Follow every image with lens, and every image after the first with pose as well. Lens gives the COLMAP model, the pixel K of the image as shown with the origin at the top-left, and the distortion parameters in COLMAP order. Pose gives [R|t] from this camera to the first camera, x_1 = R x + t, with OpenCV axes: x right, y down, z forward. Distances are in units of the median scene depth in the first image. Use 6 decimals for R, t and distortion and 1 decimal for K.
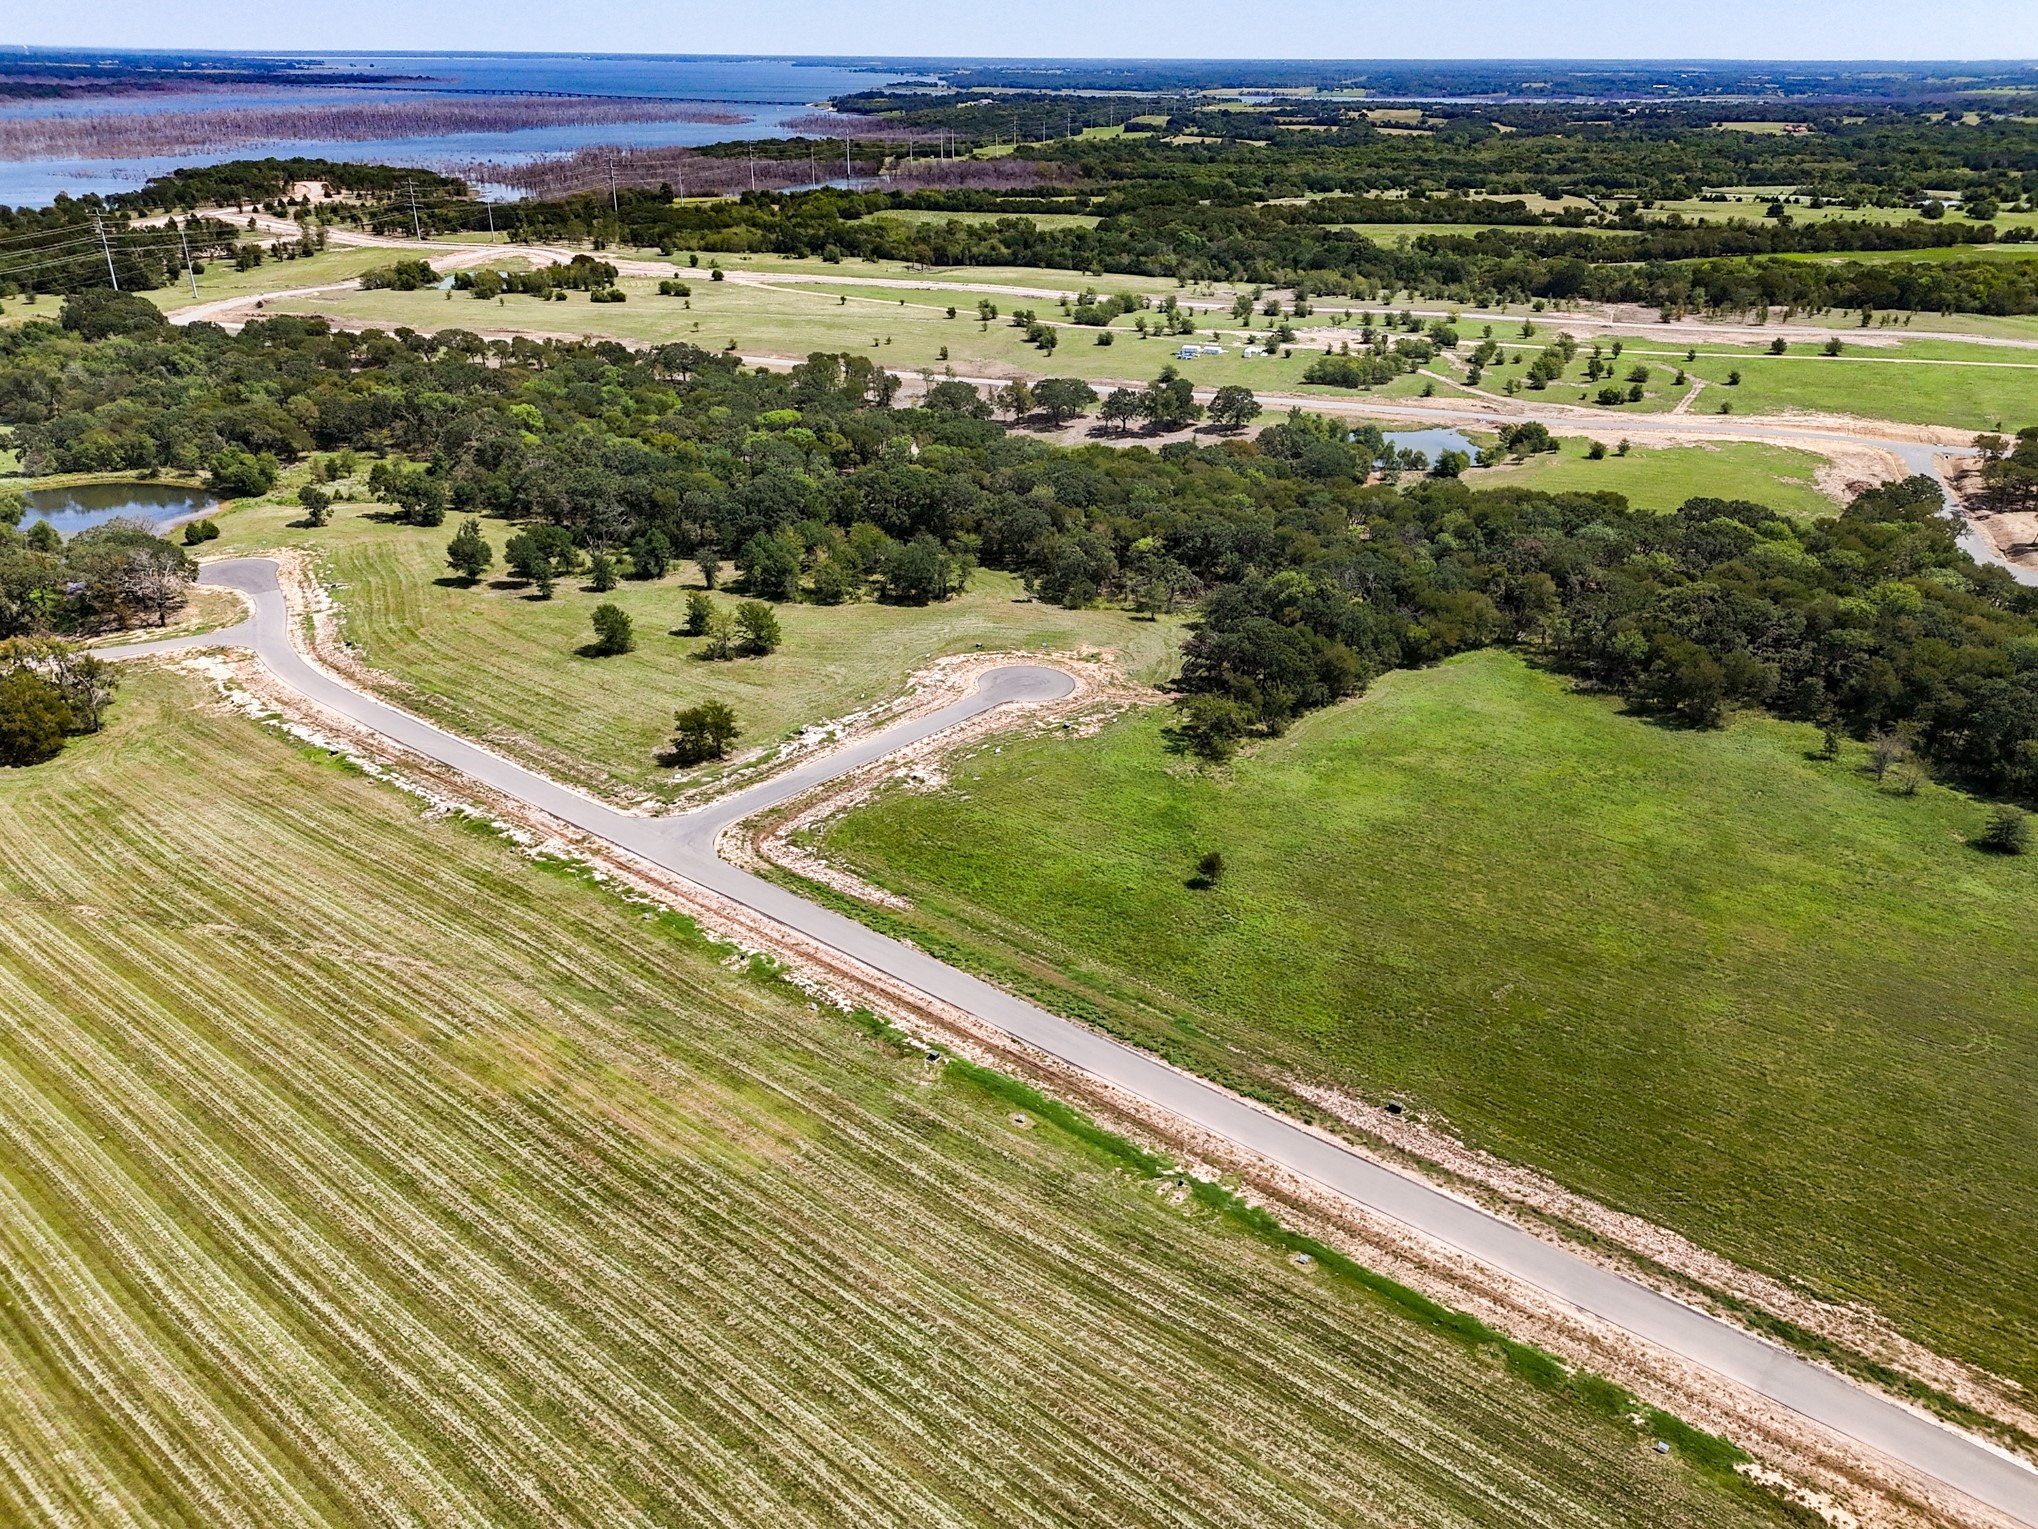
lens RADIAL K [[1497.0, 0, 1025.8], [0, 1497.0, 752.2], [0, 0, 1]] dist [0.058642, -0.053278]
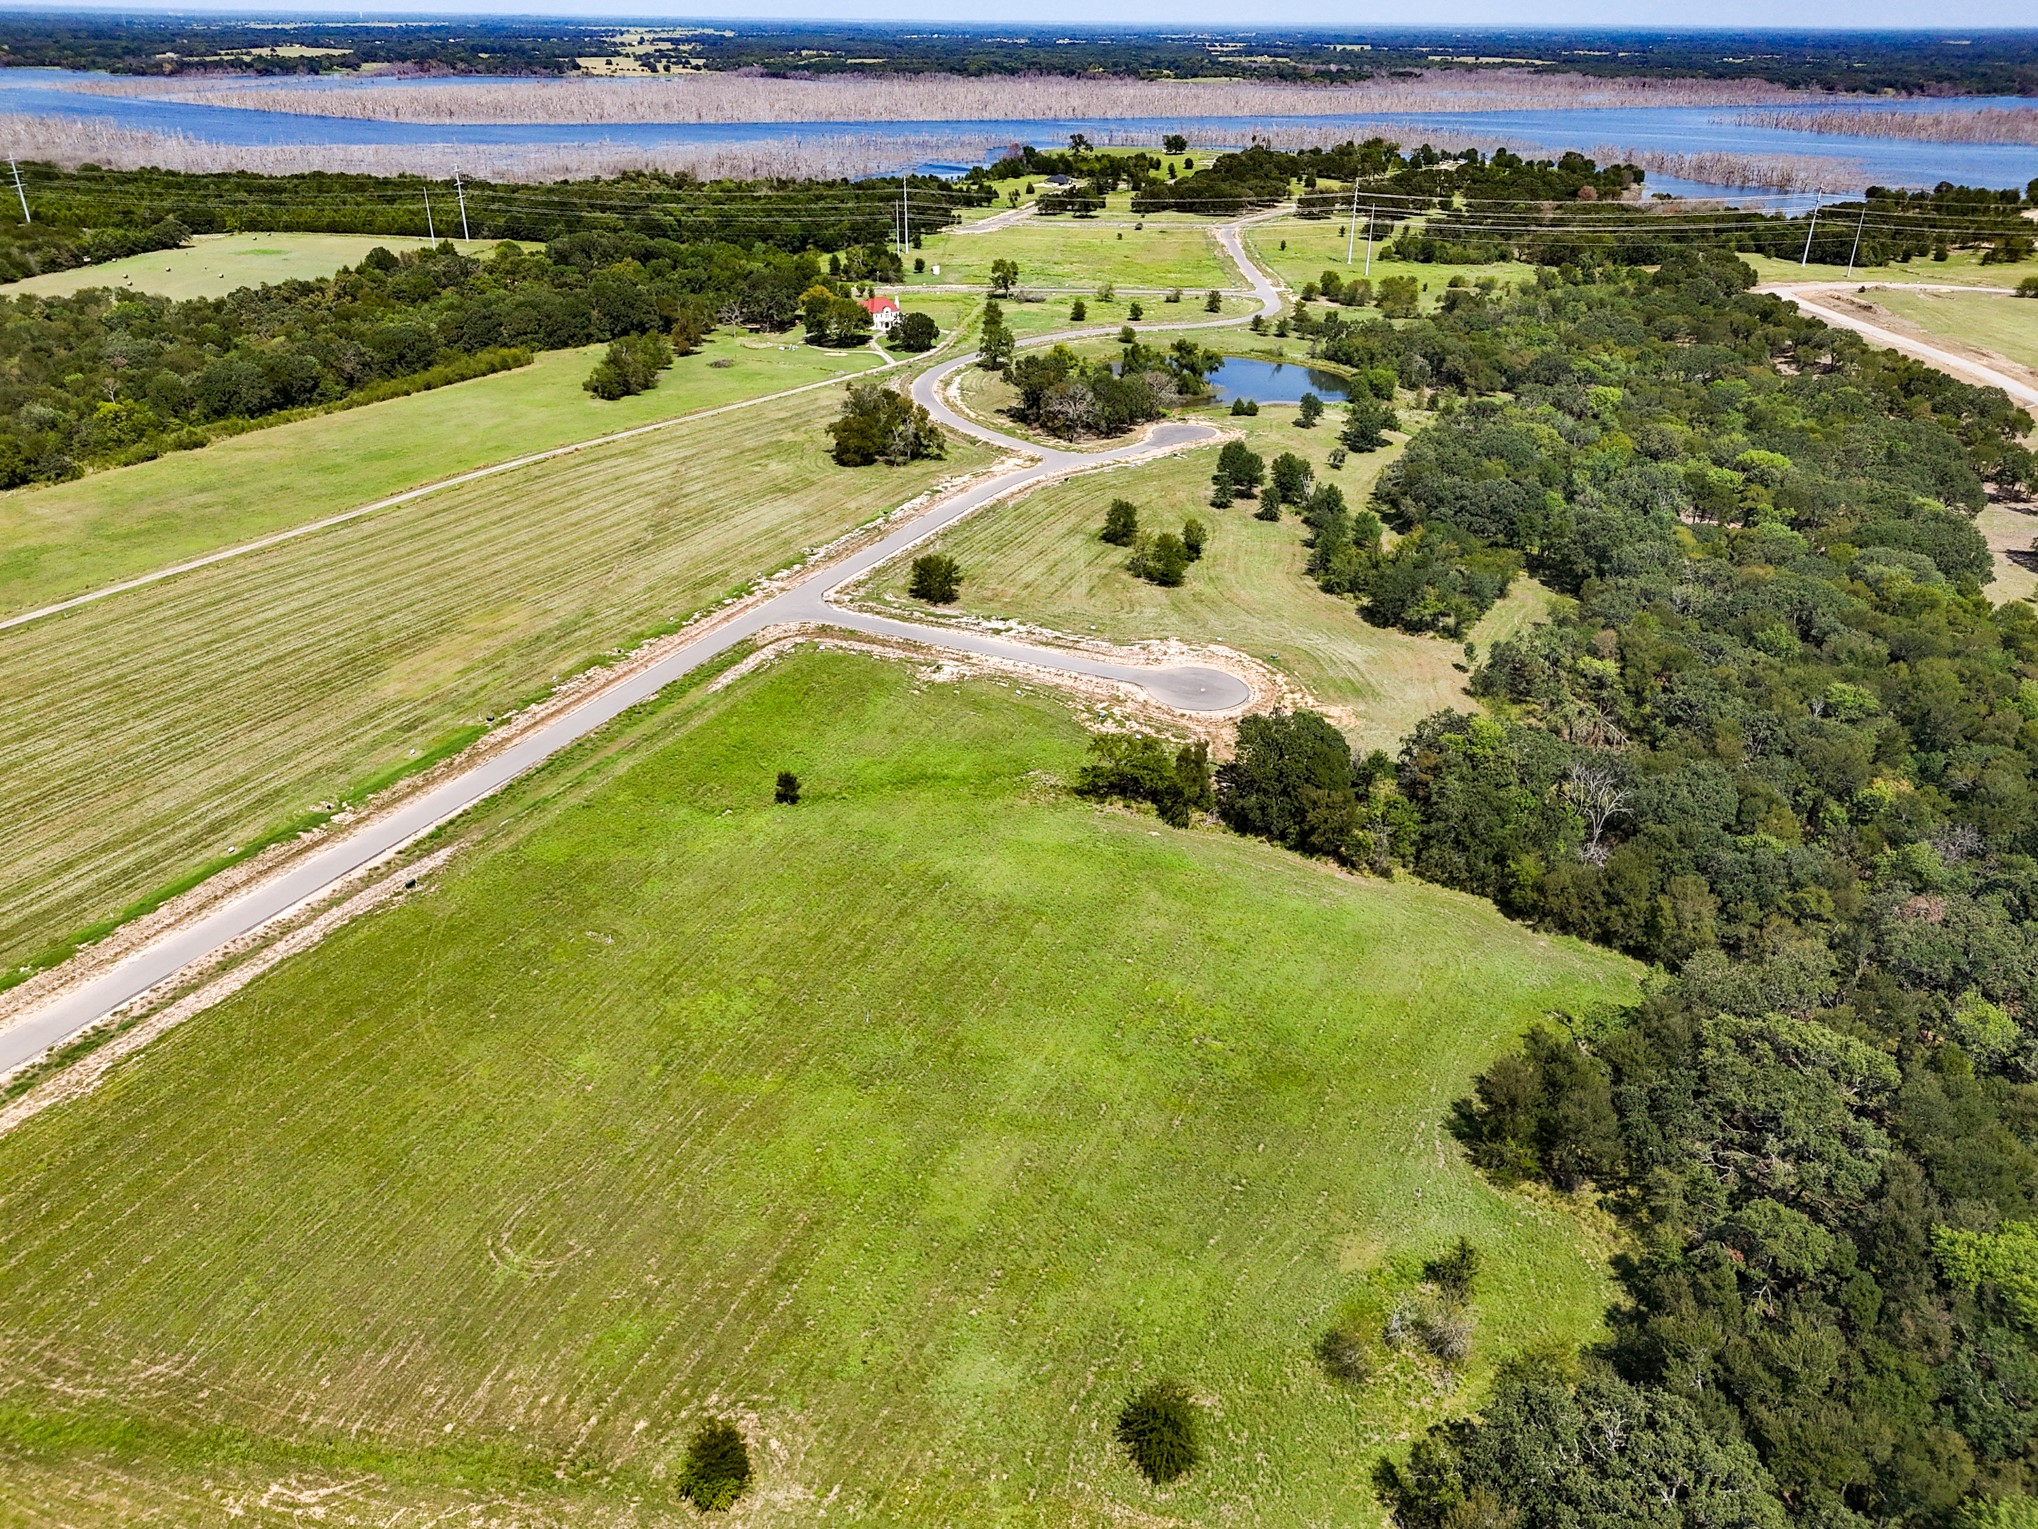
lens RADIAL K [[1497.0, 0, 1027.8], [0, 1497.0, 764.9], [0, 0, 1]] dist [0.058642, -0.053278]
pose [[0.263176, 0.424867, -0.866156, 0.996614], [-0.413217, 0.860925, 0.296748, -0.295749], [0.871774, 0.279813, 0.402137, 0.660678]]
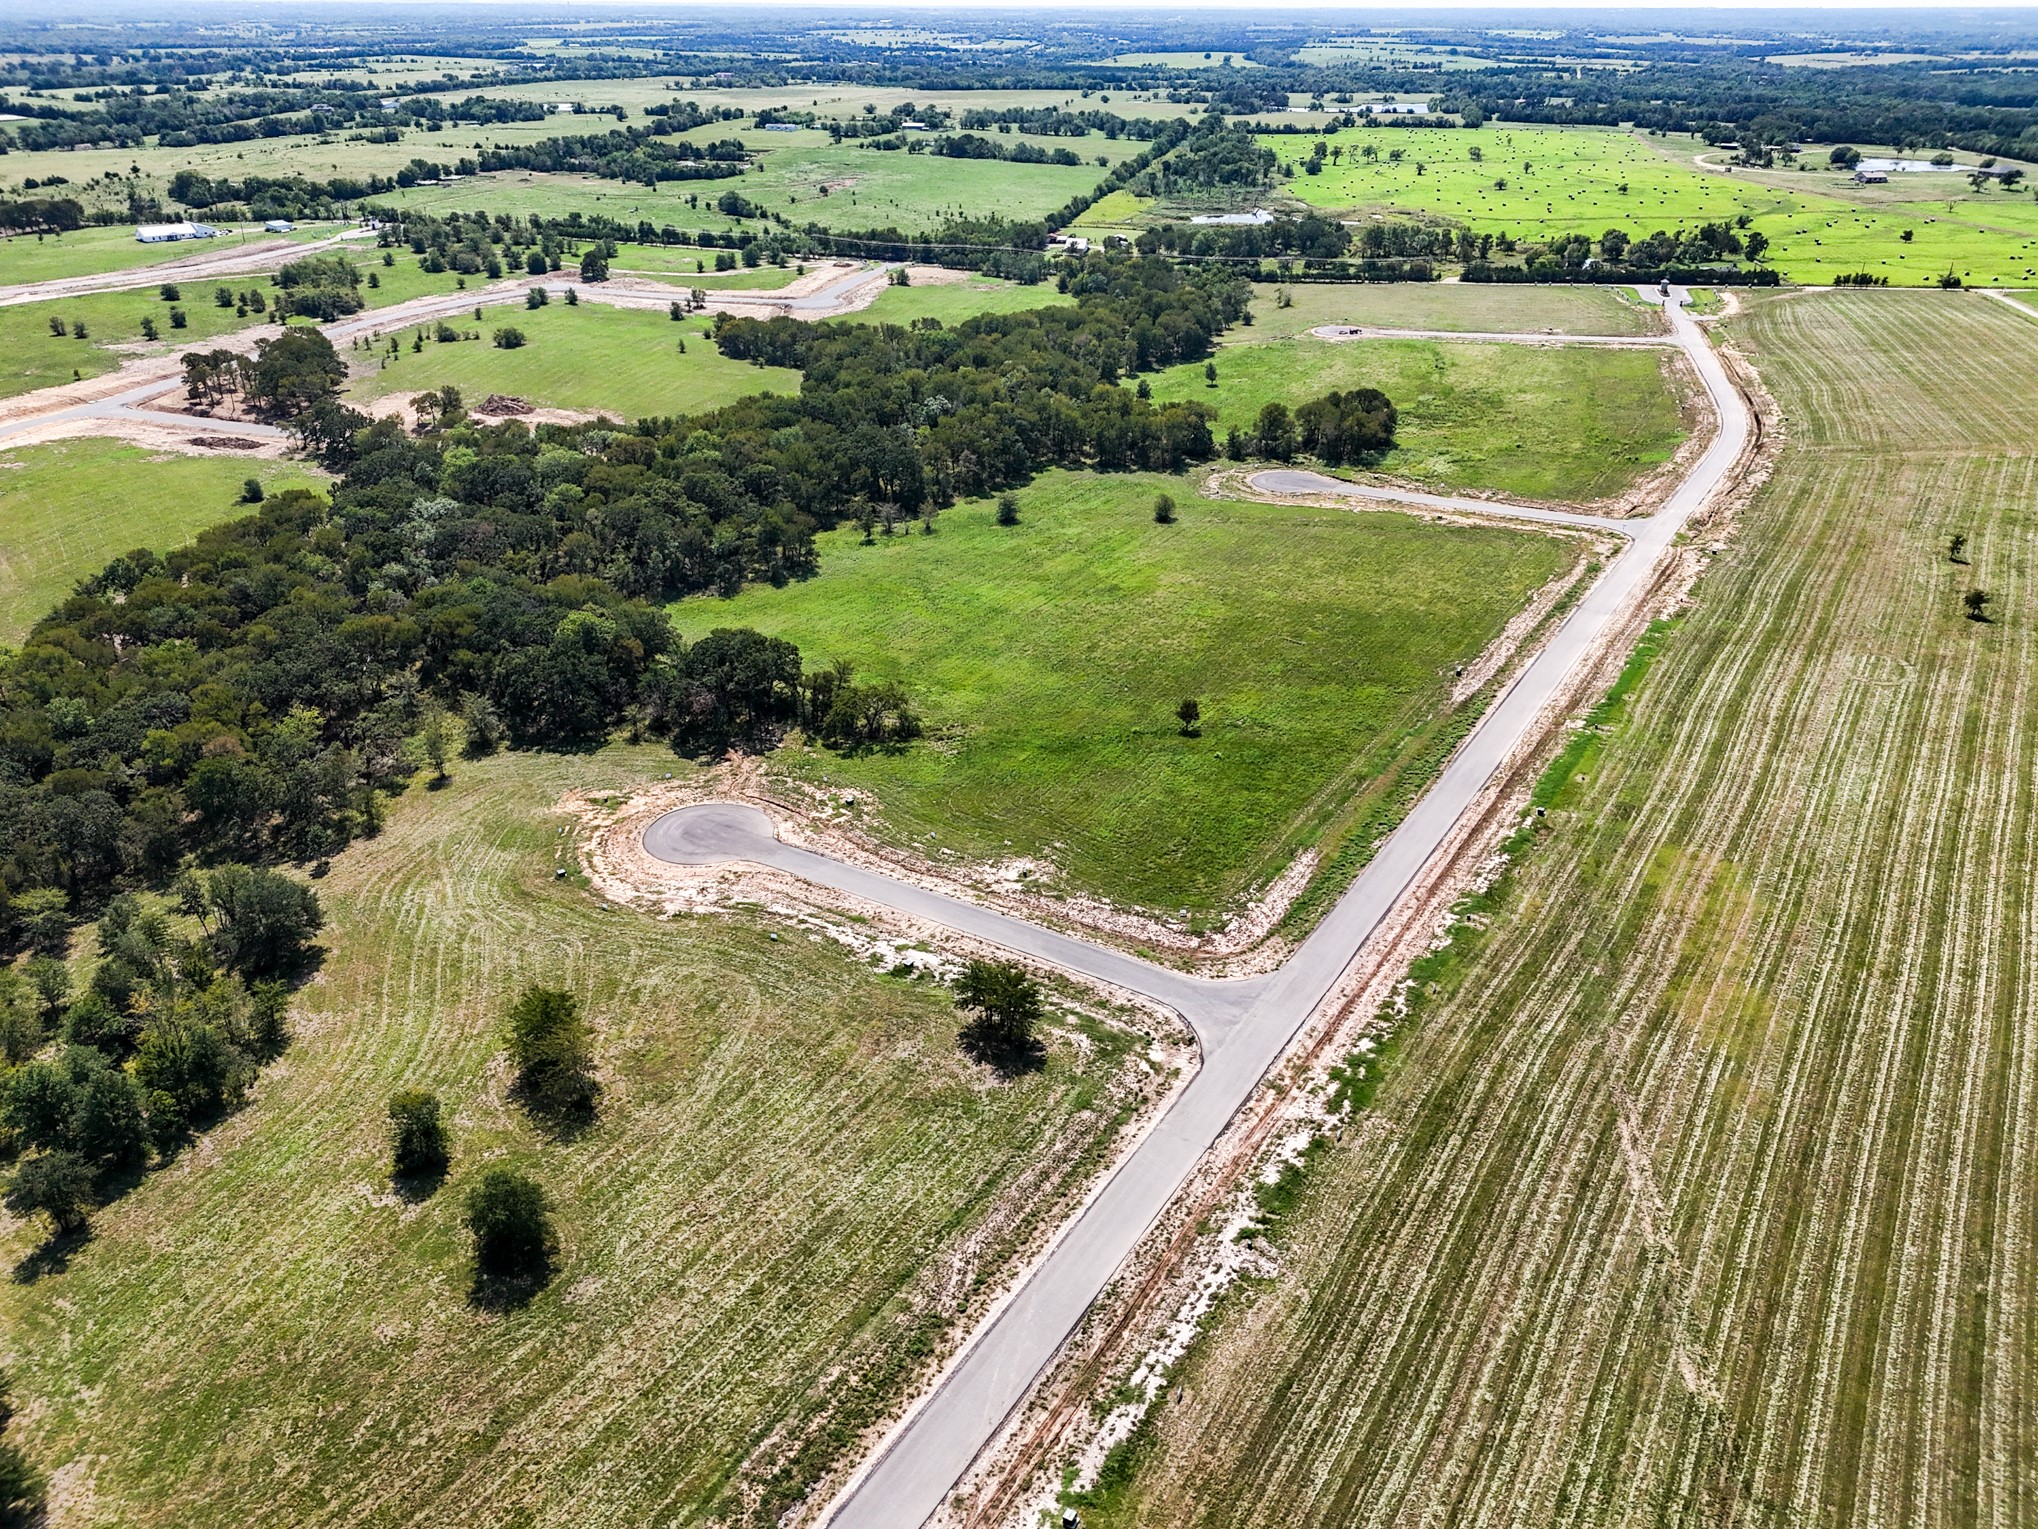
lens RADIAL K [[1497.0, 0, 1015.9], [0, 1497.0, 762.5], [0, 0, 1]] dist [0.058642, -0.053278]
pose [[-0.116700, -0.454849, 0.882889, -0.828964], [0.412804, 0.786322, 0.459663, -0.443409], [-0.903313, 0.418103, 0.096000, 0.944028]]
